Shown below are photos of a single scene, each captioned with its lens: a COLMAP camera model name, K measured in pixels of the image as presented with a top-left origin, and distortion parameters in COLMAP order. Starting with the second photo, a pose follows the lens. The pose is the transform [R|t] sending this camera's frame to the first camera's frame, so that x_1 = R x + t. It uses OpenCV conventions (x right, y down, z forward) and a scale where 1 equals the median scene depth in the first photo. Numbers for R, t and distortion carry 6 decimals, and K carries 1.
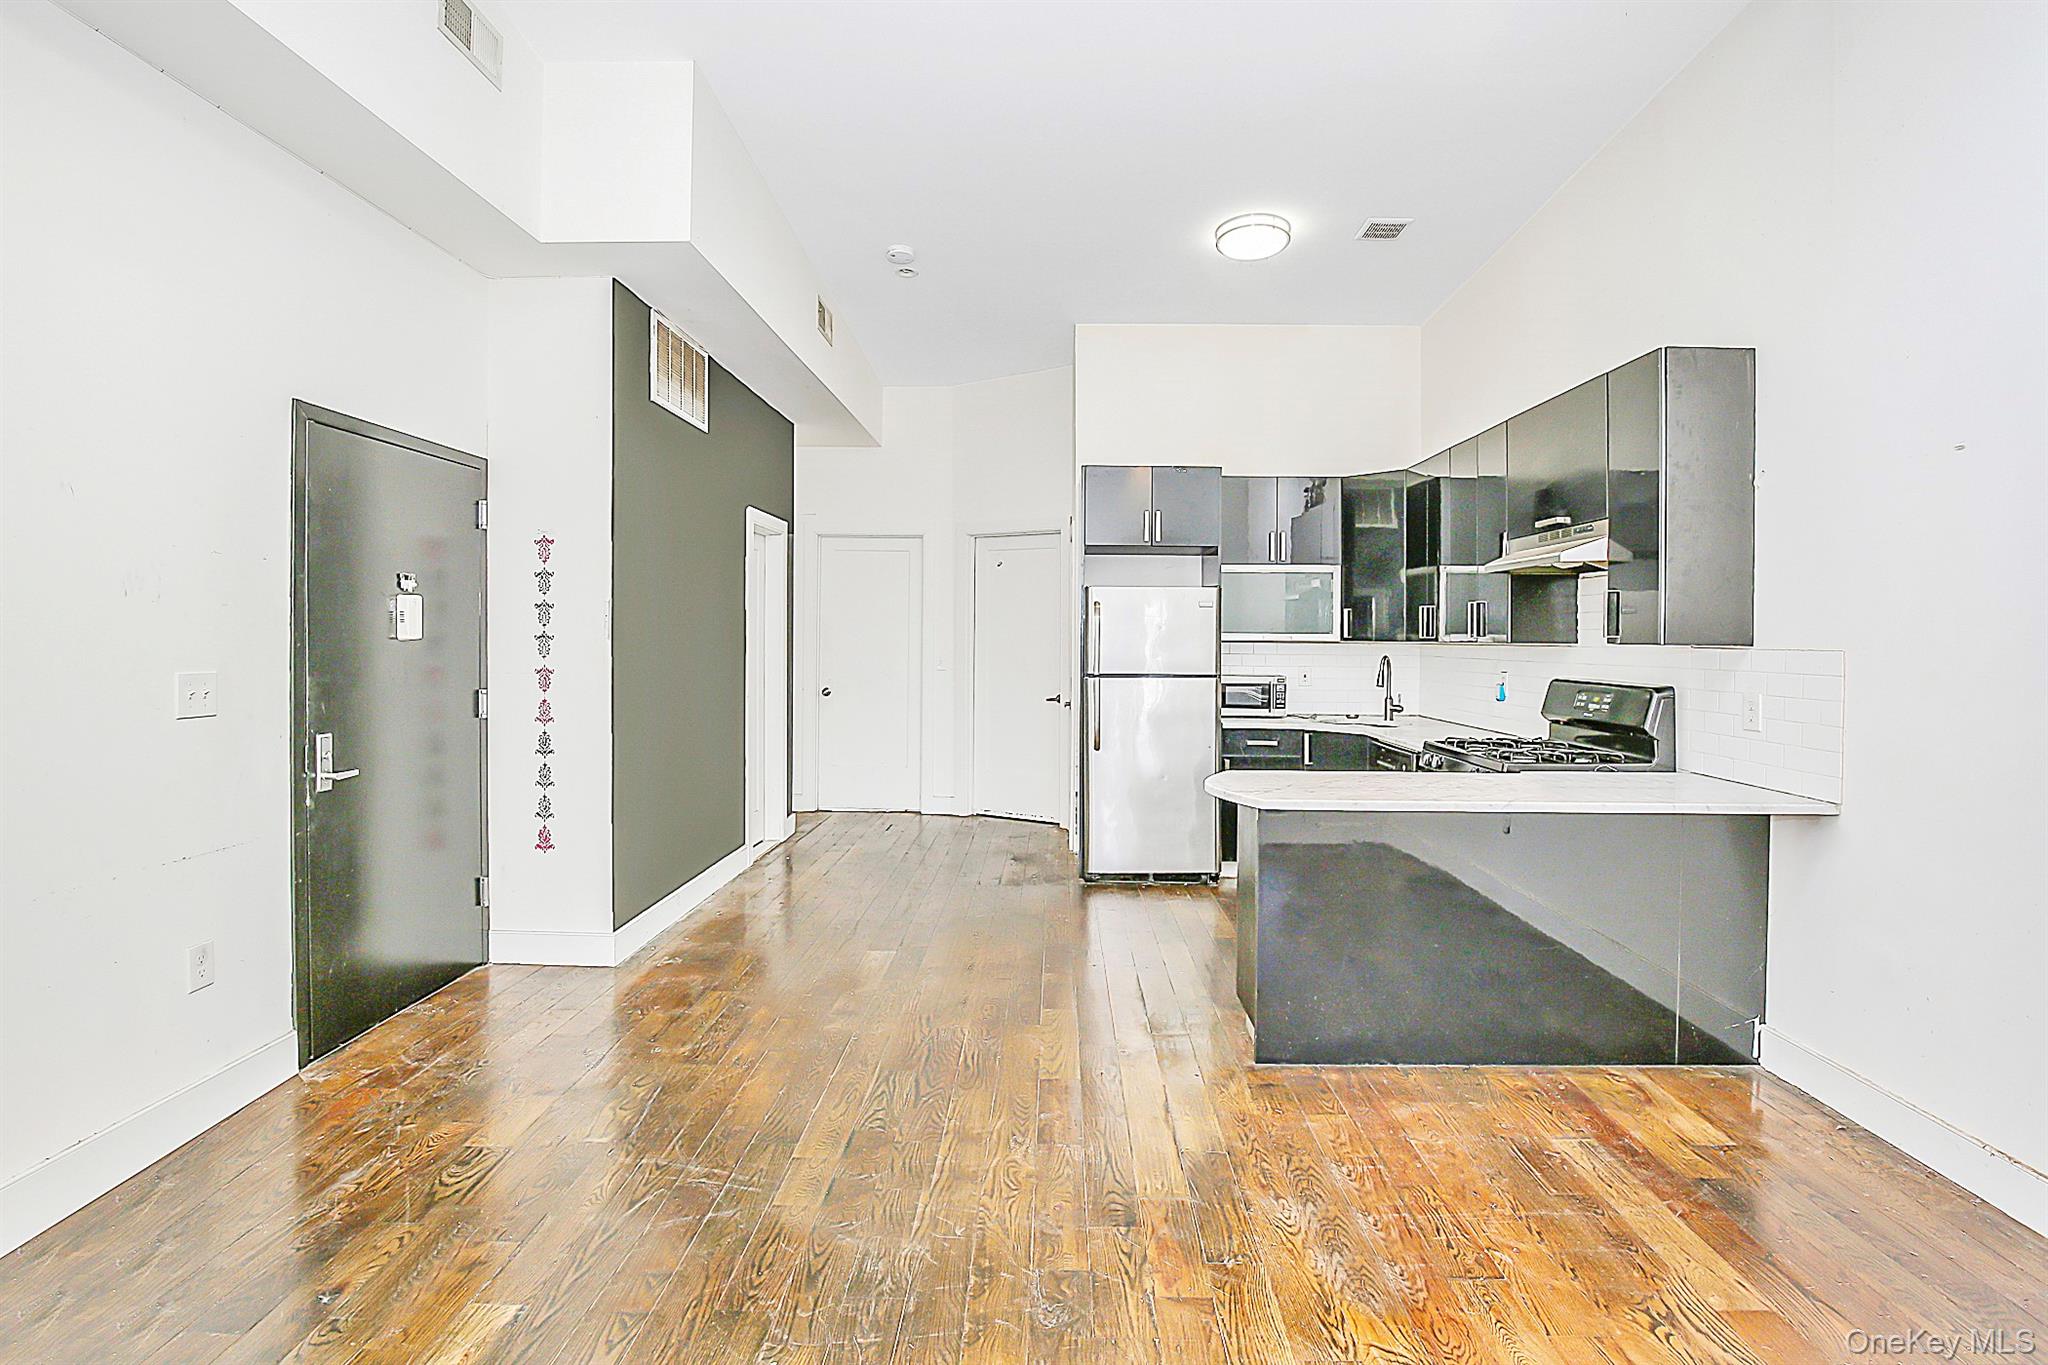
lens RADIAL K [[978.2, 0, 1027.9], [0, 978.2, 644.7], [0, 0, 1]] dist [-0.026148, 0.003371]
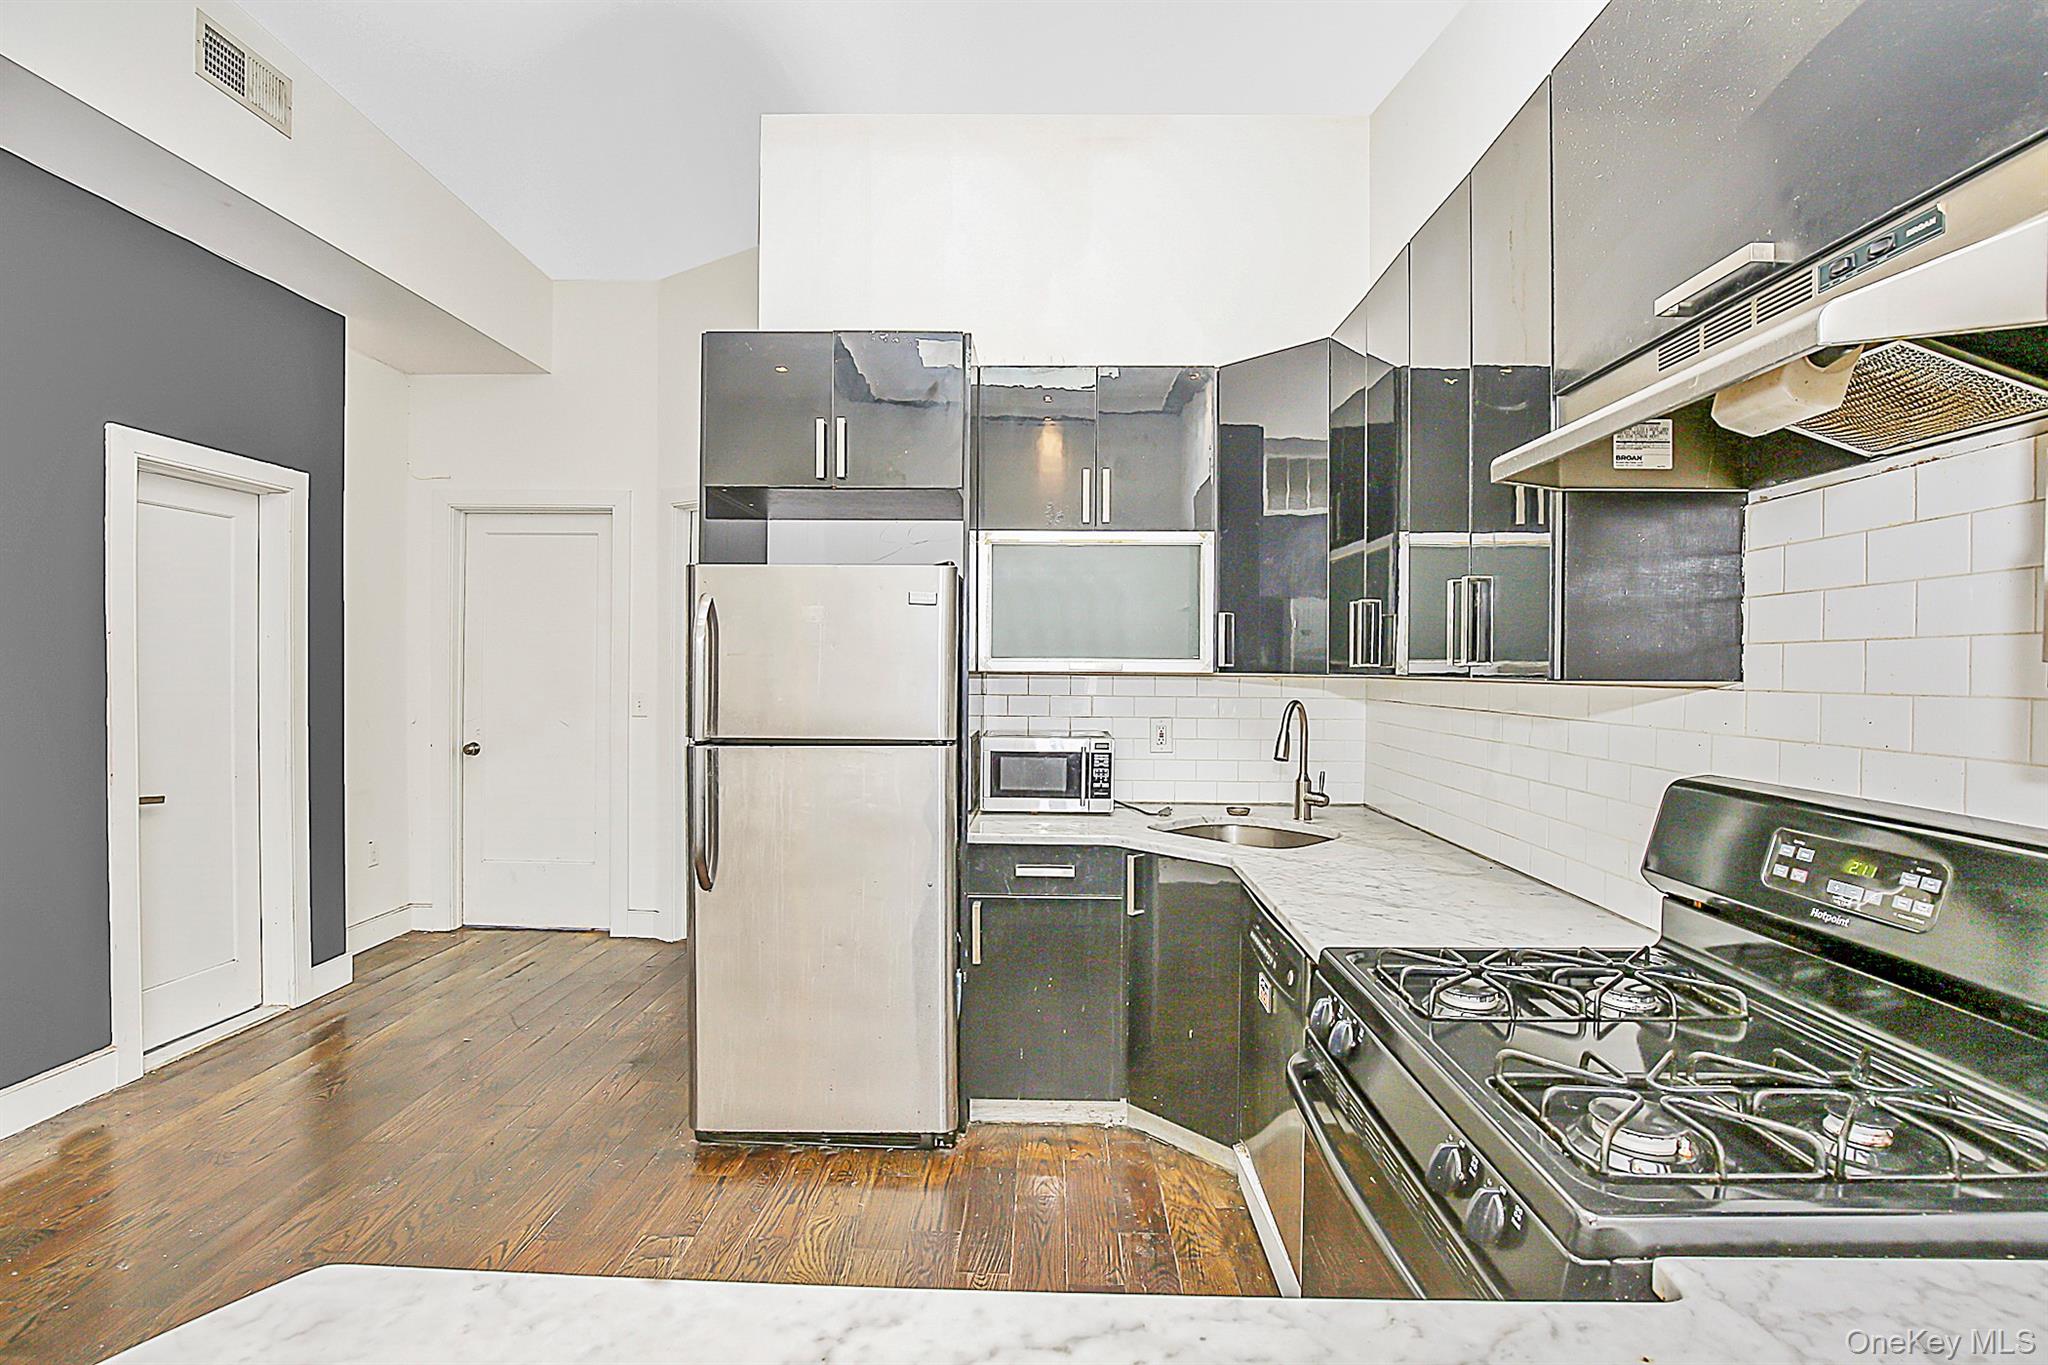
lens RADIAL K [[978.2, 0, 1022.0], [0, 978.2, 682.6], [0, 0, 1]] dist [-0.026148, 0.003371]
pose [[0.999996, -0.000527, 0.002889, 0.213533], [0.000499, 0.999955, 0.009526, -0.003424], [-0.002894, -0.009525, 0.999950, 0.461795]]
